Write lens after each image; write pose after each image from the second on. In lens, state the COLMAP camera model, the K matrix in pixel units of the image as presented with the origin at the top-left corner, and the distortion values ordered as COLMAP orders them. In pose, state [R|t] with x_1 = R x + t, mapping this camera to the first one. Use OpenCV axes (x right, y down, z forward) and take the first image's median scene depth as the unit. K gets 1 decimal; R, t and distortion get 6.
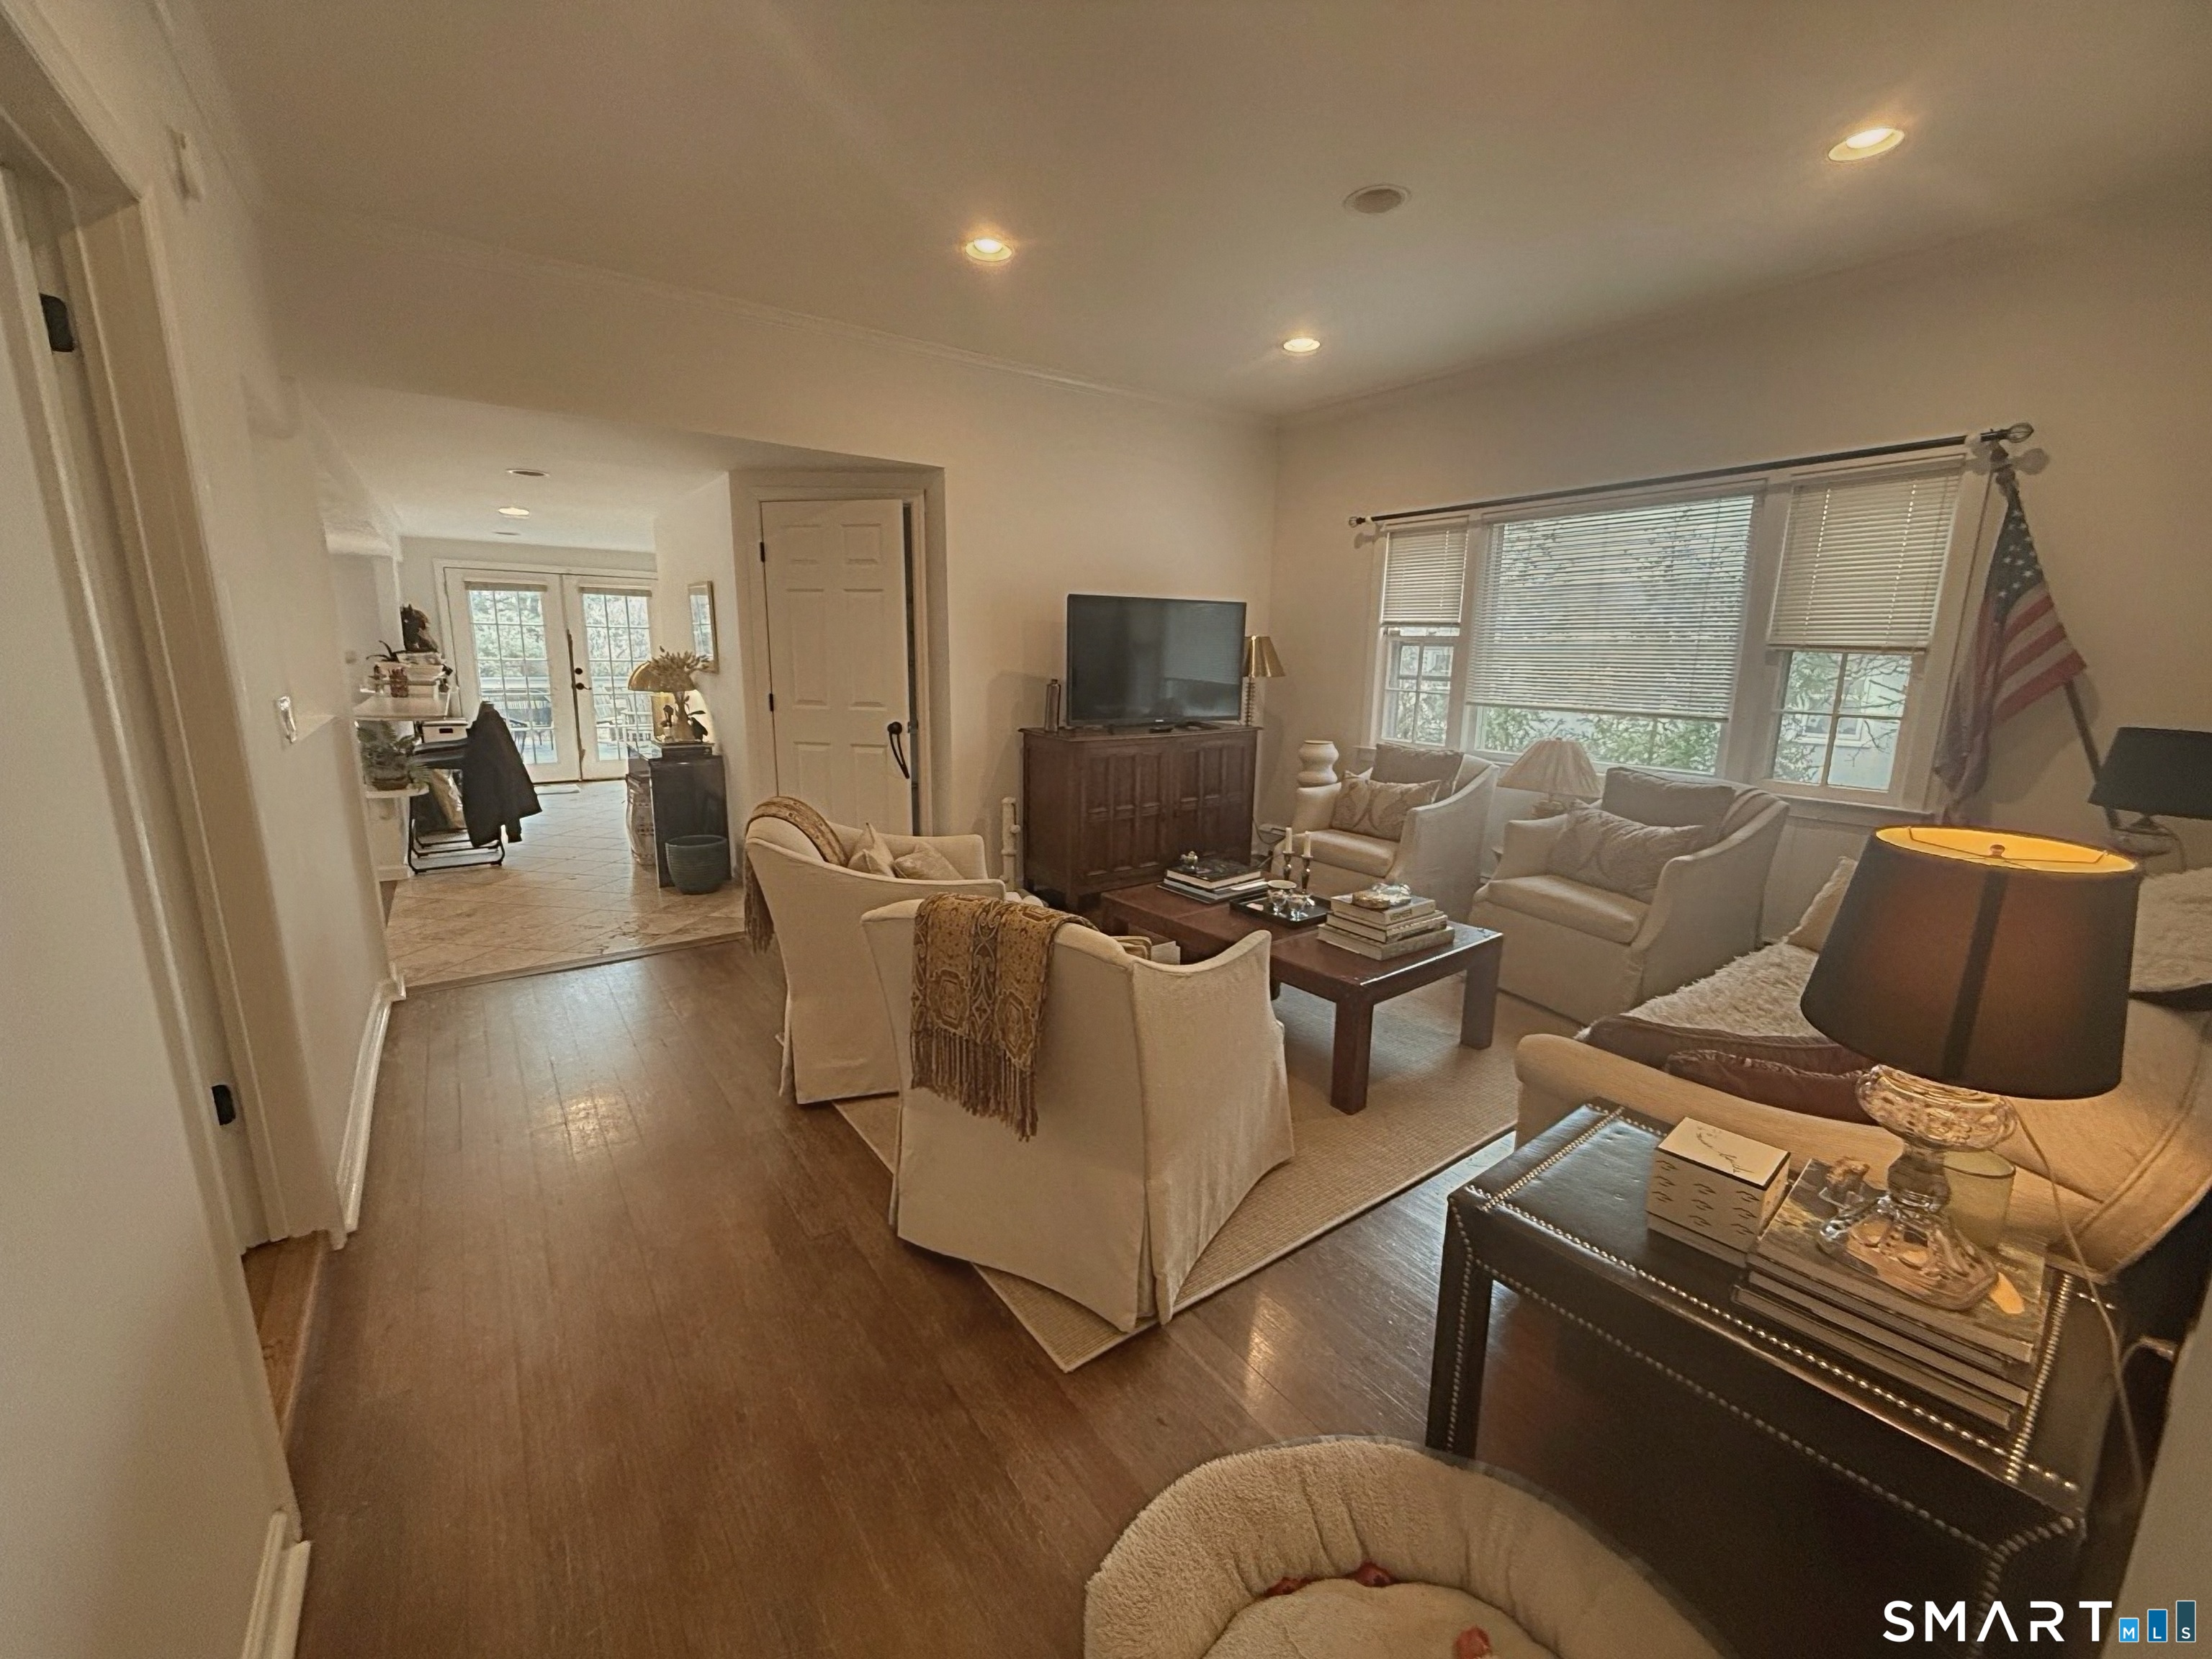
lens RADIAL K [[882.9, 0, 1104.5], [0, 882.9, 826.8], [0, 0, 1]] dist [-0.002072, -0.000025]
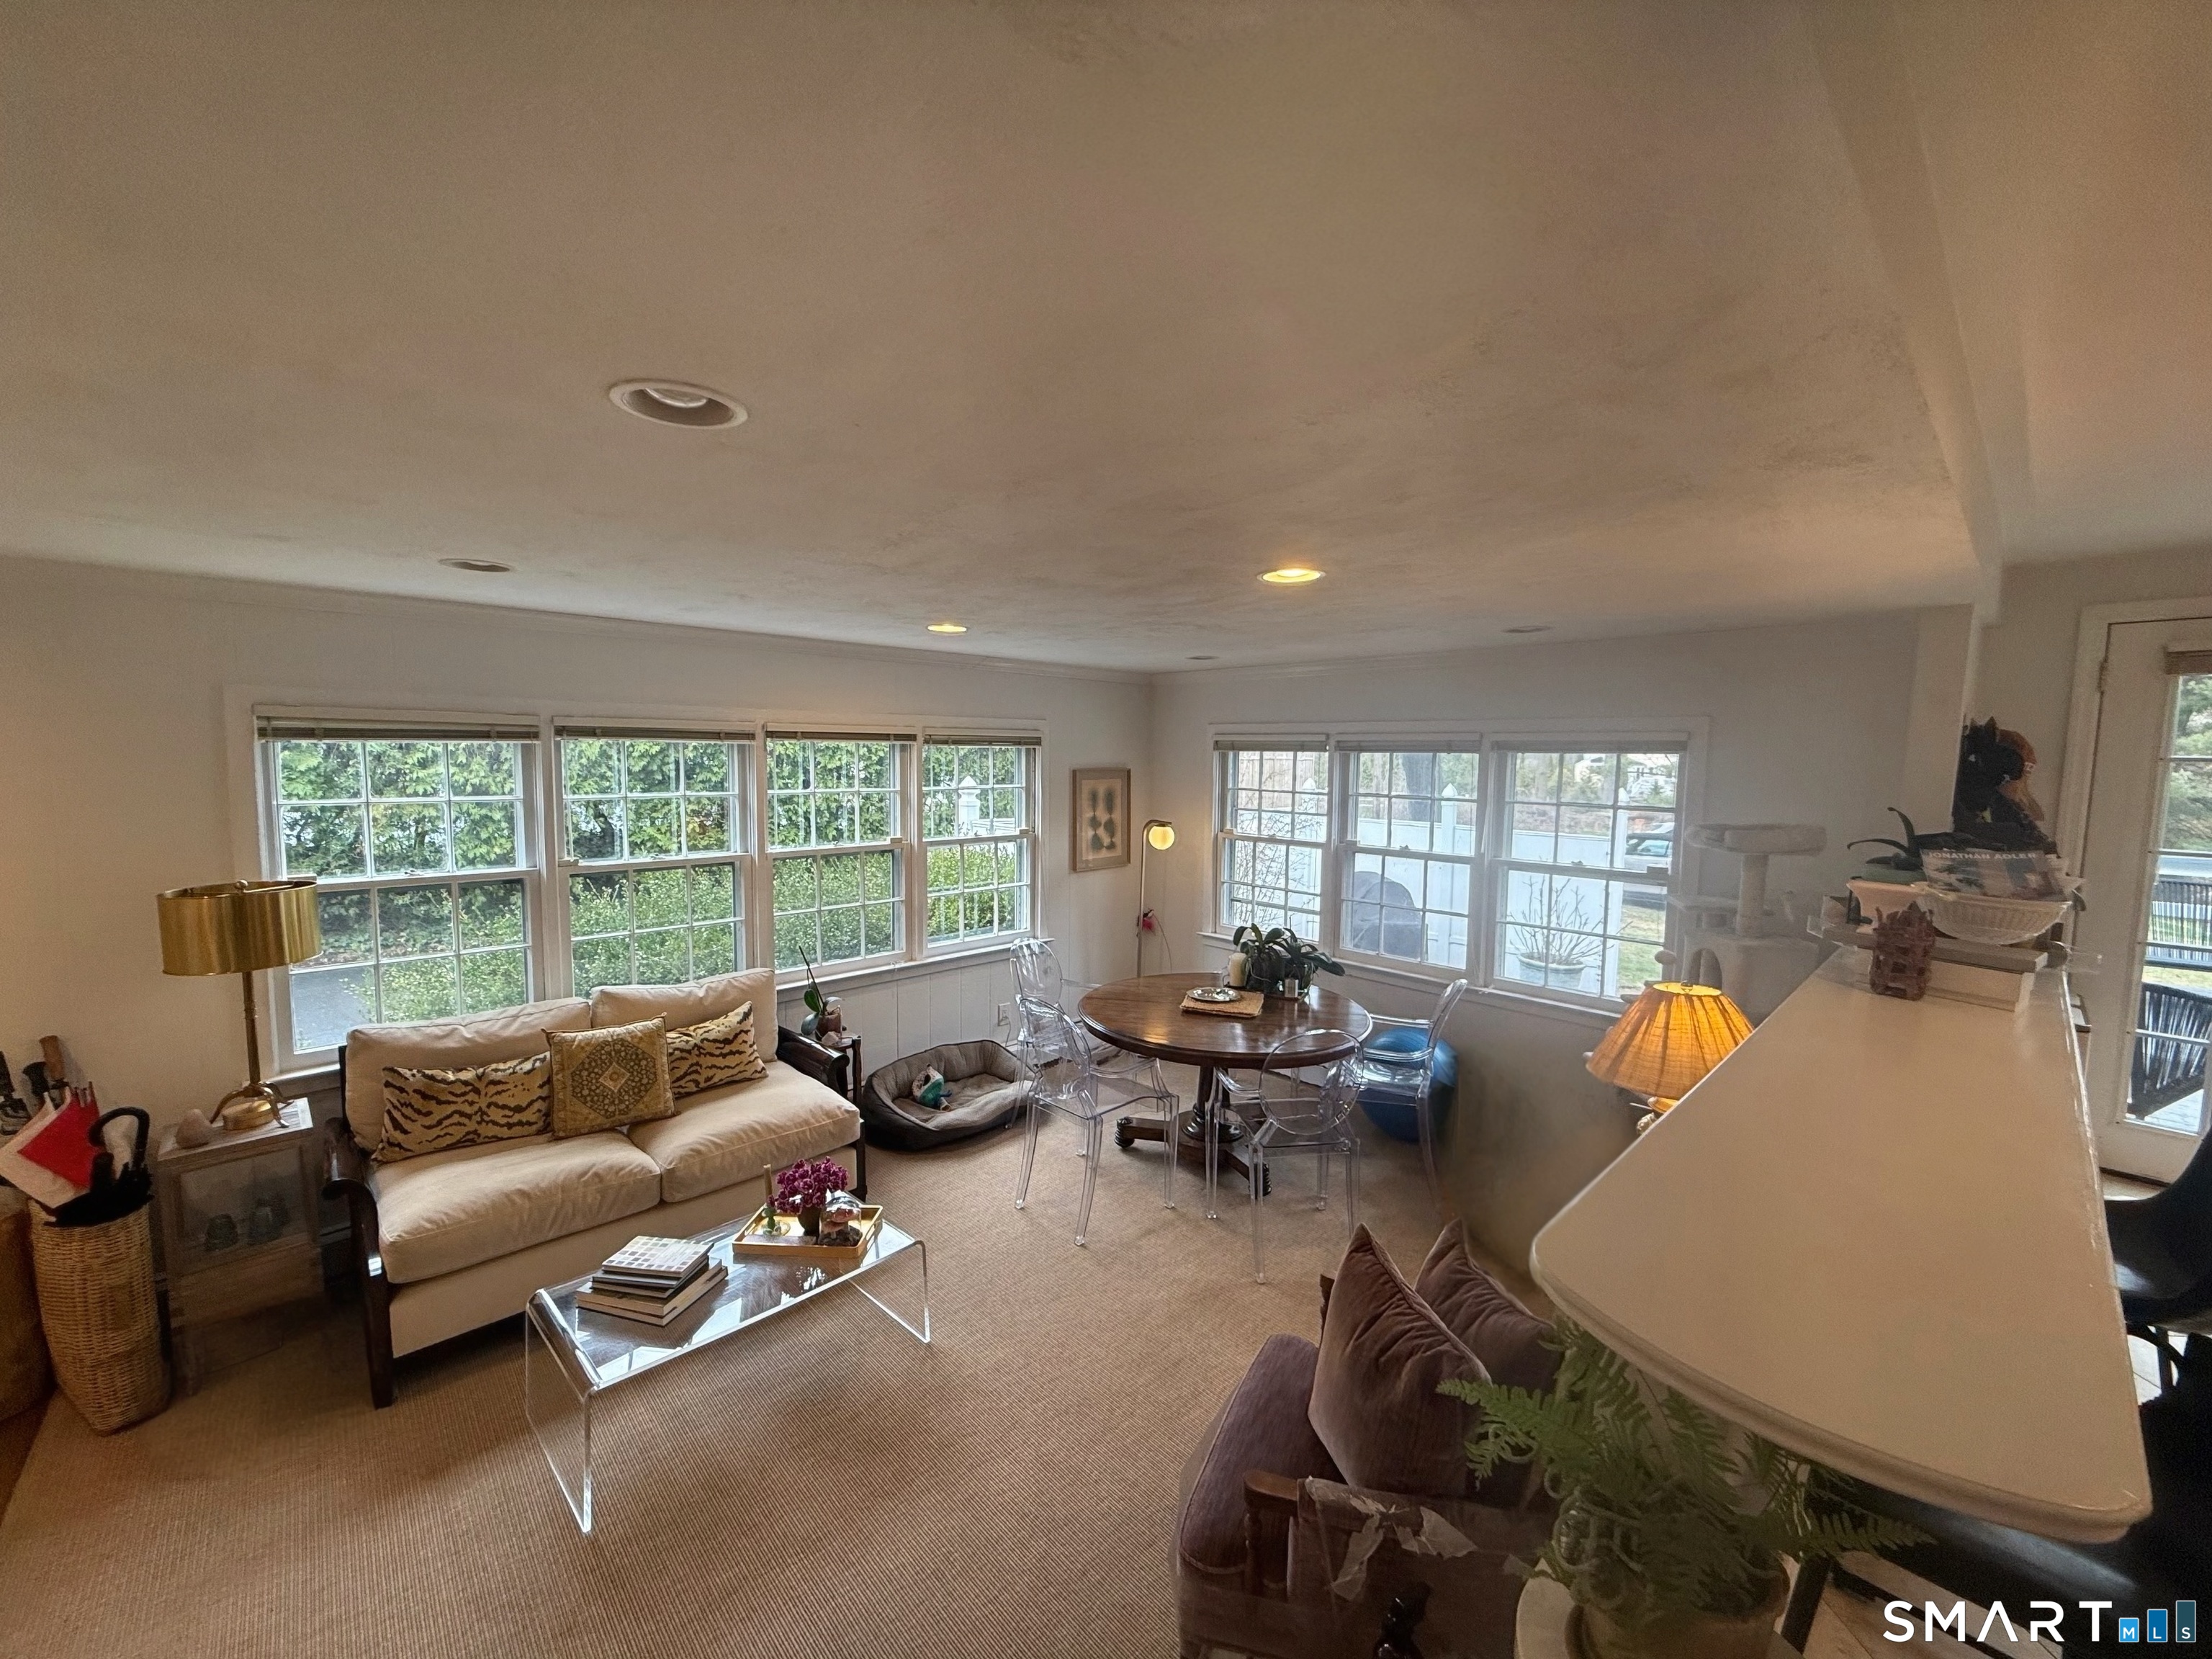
lens RADIAL K [[882.9, 0, 1101.3], [0, 882.9, 827.9], [0, 0, 1]] dist [-0.002072, -0.000025]
pose [[0.138284, 0.074512, -0.987586, -0.468478], [-0.206620, 0.977395, 0.044811, -0.144507], [0.968600, 0.197858, 0.150554, 0.586634]]
